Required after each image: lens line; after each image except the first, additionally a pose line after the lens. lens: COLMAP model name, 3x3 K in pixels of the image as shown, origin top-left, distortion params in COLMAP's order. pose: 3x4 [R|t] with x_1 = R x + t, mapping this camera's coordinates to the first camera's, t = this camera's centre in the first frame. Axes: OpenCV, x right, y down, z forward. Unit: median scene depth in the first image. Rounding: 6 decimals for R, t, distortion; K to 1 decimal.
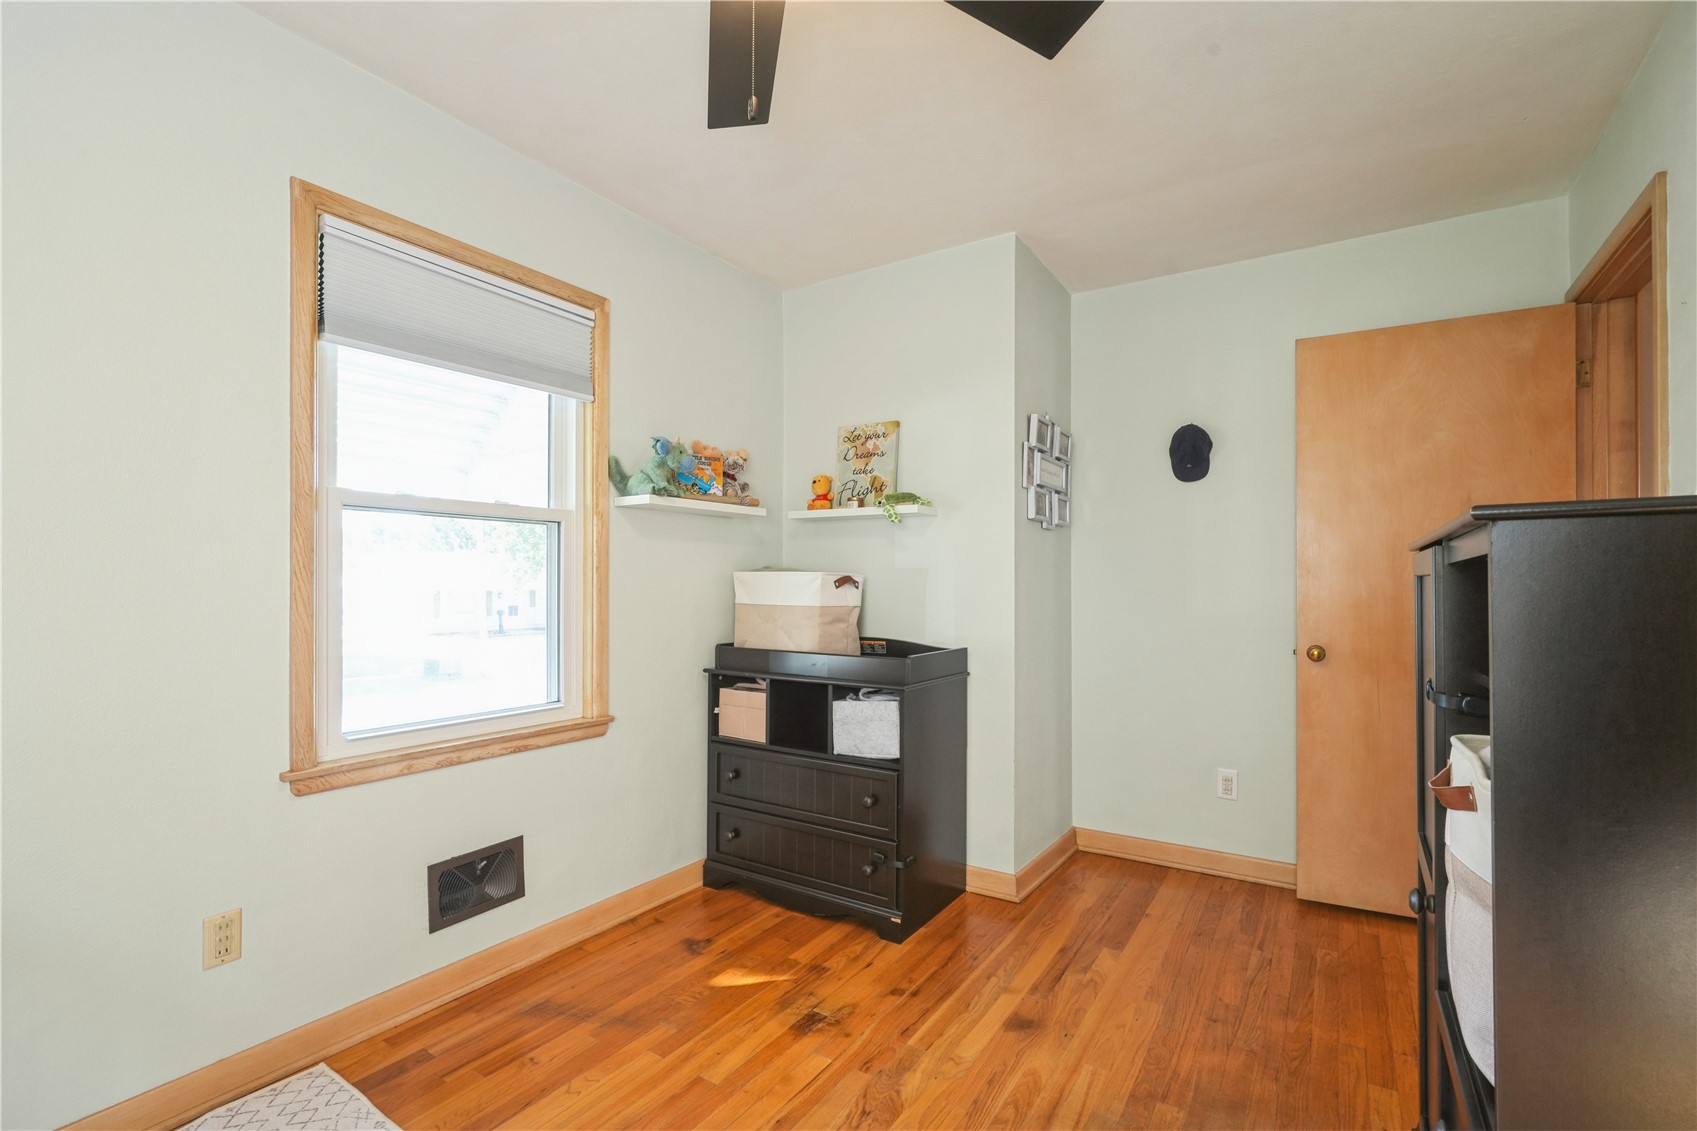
lens RADIAL K [[765.0, 0, 839.2], [0, 765.0, 577.9], [0, 0, 1]] dist [-0.000212, 0.000431]
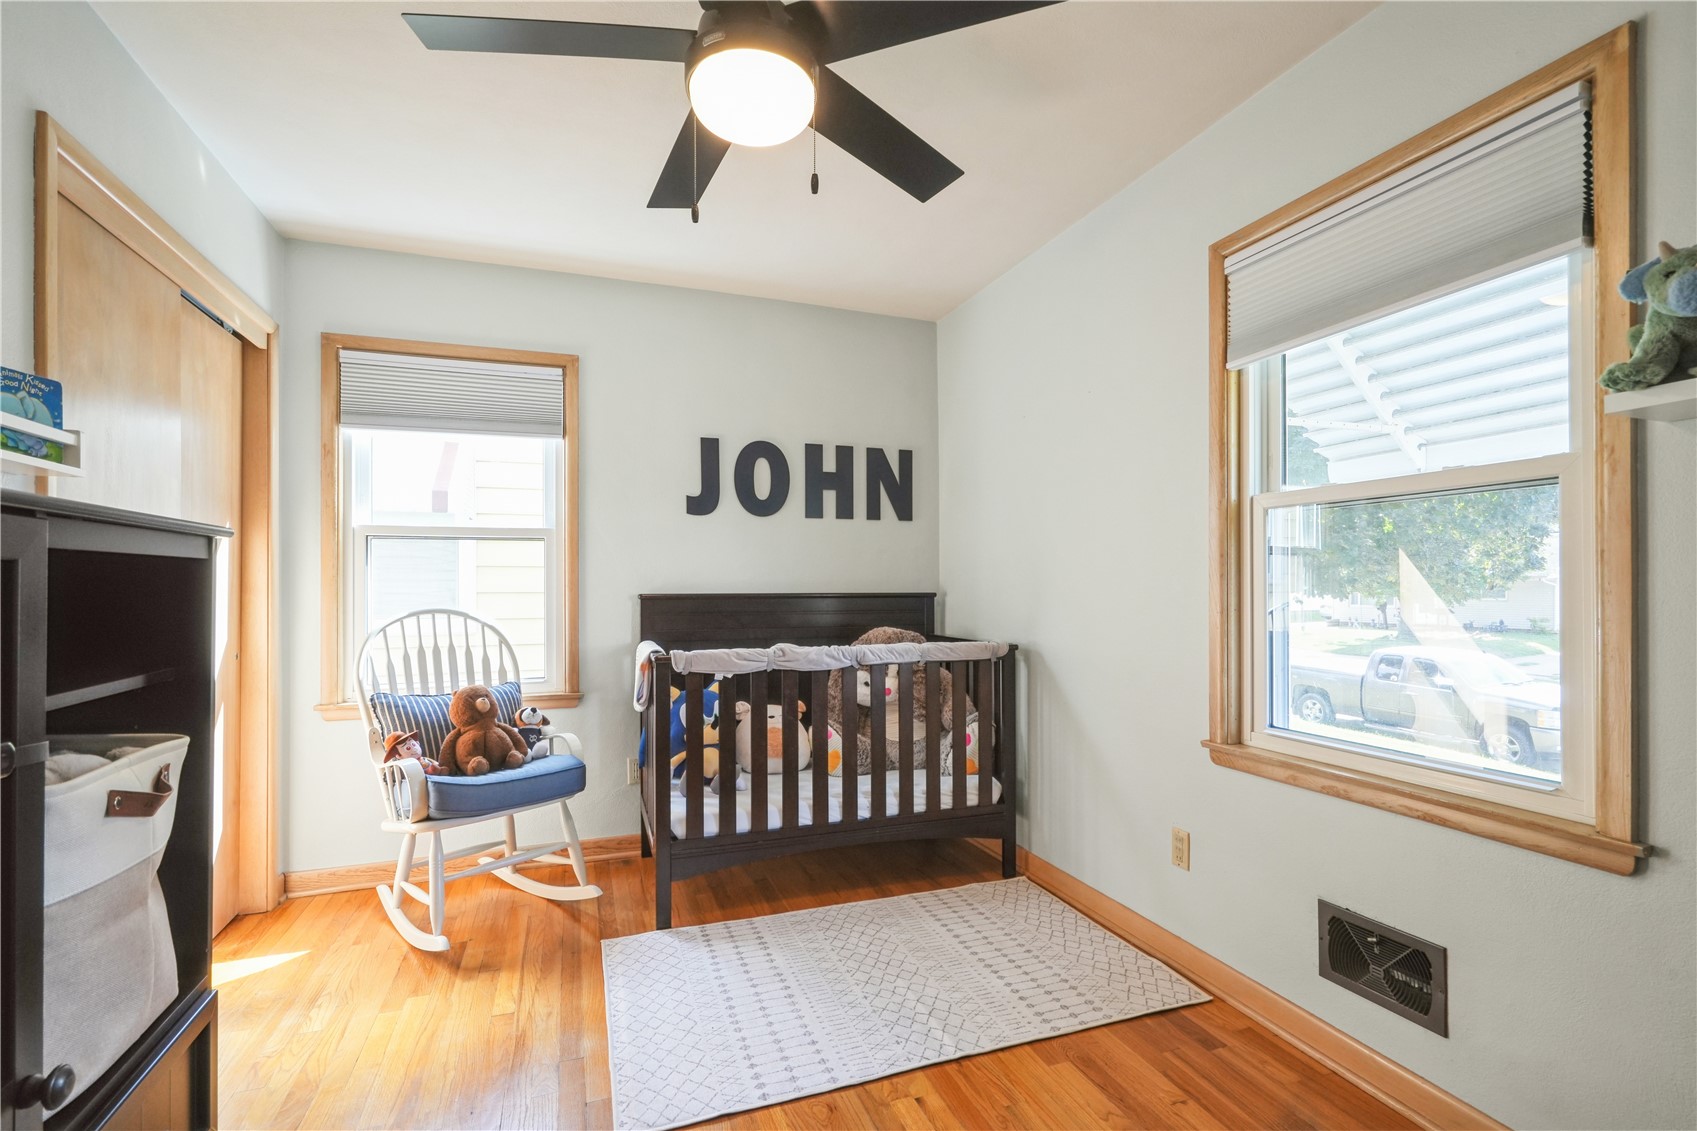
lens RADIAL K [[765.0, 0, 839.2], [0, 765.0, 577.9], [0, 0, 1]] dist [-0.000212, 0.000431]
pose [[-0.606945, -0.011684, -0.794658, 0.550482], [0.007683, 0.999759, -0.020567, 0.016484], [0.794707, -0.018589, -0.606709, 1.170403]]
